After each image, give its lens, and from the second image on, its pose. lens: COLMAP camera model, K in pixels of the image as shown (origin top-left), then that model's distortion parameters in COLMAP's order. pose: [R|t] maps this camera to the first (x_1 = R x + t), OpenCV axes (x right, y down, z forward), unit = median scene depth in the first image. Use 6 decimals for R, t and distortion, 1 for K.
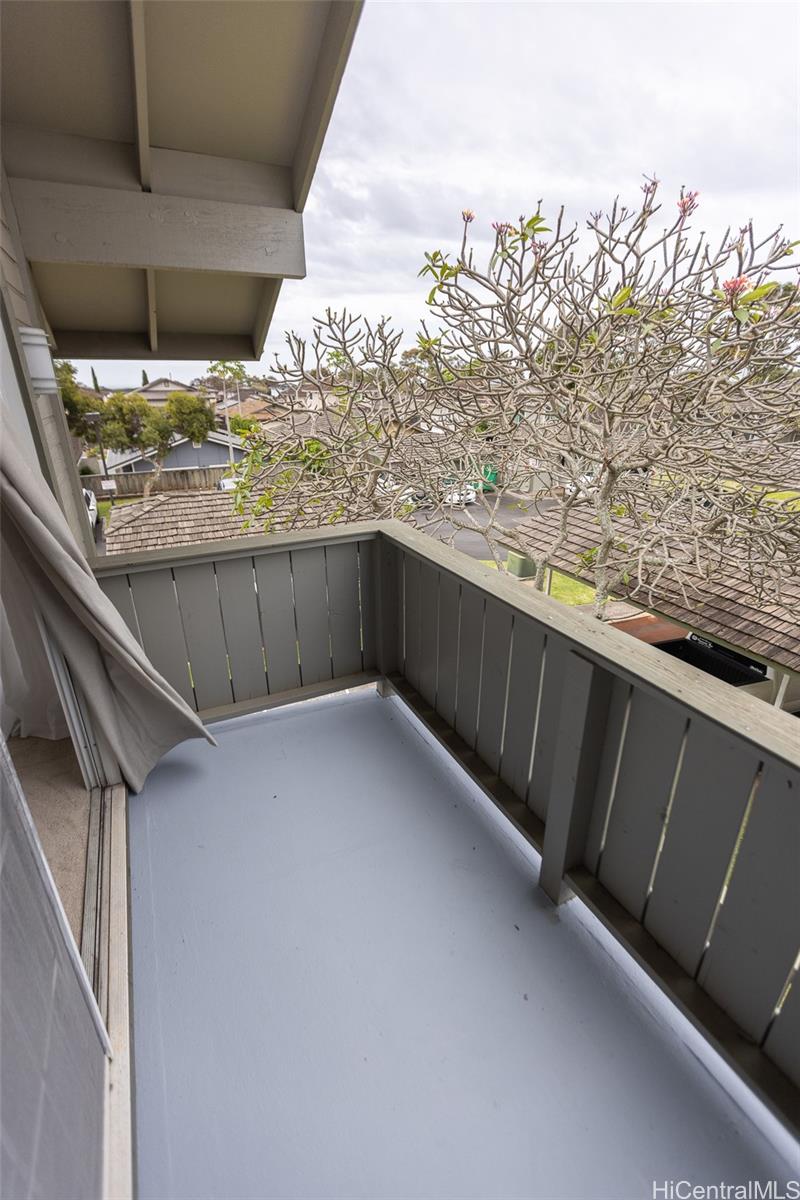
lens RADIAL K [[539.4, 0, 400.0], [0, 539.4, 600.0], [0, 0, 1]] dist [0.001769, 0.000174]
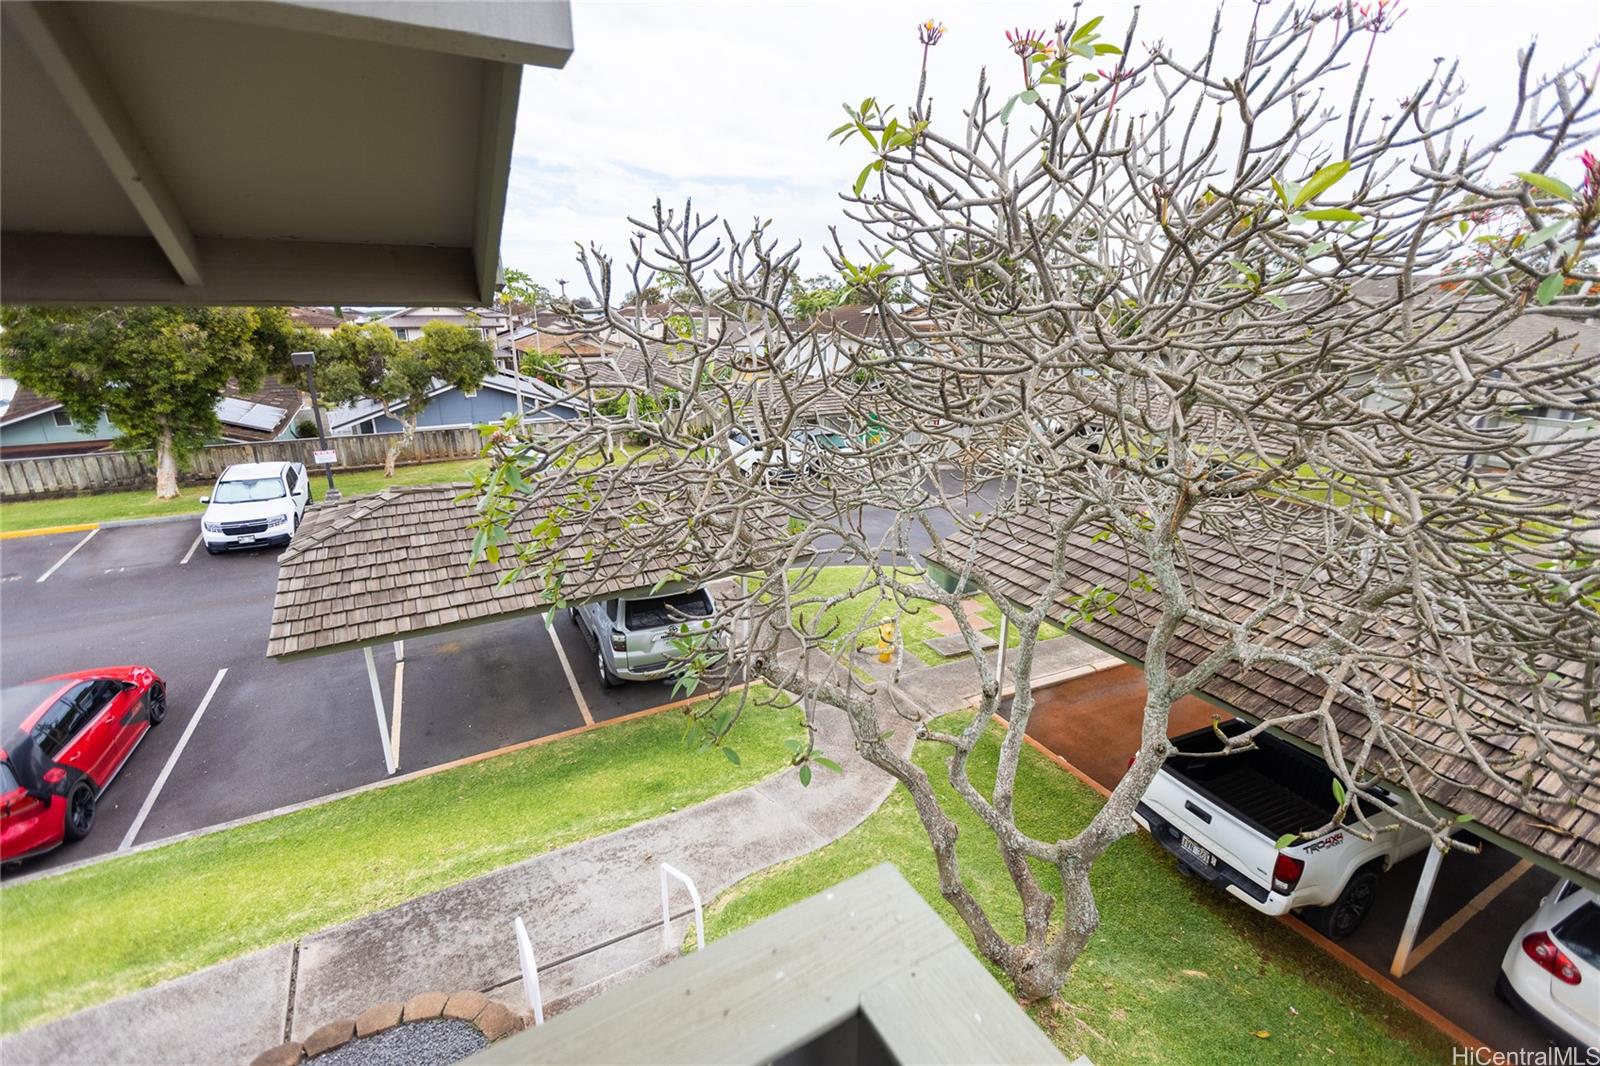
lens RADIAL K [[748.4, 0, 836.8], [0, 748.4, 535.1], [0, 0, 1]] dist [-0.001730, 0.000064]
pose [[0.994872, -0.019114, 0.099317, -0.030211], [0.028111, 0.995545, -0.089994, -0.118252], [-0.097155, 0.092325, 0.990978, 0.236373]]
